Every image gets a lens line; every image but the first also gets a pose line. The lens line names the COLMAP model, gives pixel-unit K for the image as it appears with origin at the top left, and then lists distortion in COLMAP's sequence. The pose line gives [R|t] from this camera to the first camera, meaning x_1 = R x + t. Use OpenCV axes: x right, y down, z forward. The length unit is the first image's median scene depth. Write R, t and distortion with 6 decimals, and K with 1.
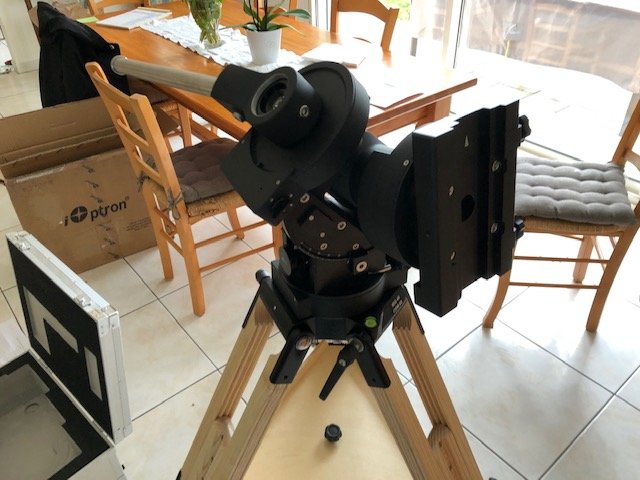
lens RADIAL K [[510.6, 0, 320.0], [0, 510.6, 240.0], [0, 0, 1]] dist [-0.004037, -0.002696]
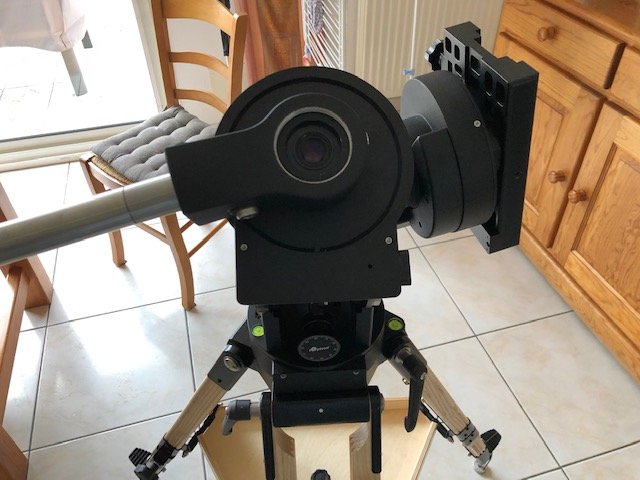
lens RADIAL K [[510.6, 0, 320.0], [0, 510.6, 240.0], [0, 0, 1]] dist [-0.004037, -0.002696]
pose [[0.407153, -0.588949, 0.698115, -0.187774], [0.549084, 0.768629, 0.328201, -0.121200], [-0.729886, 0.249696, 0.636332, 0.193049]]
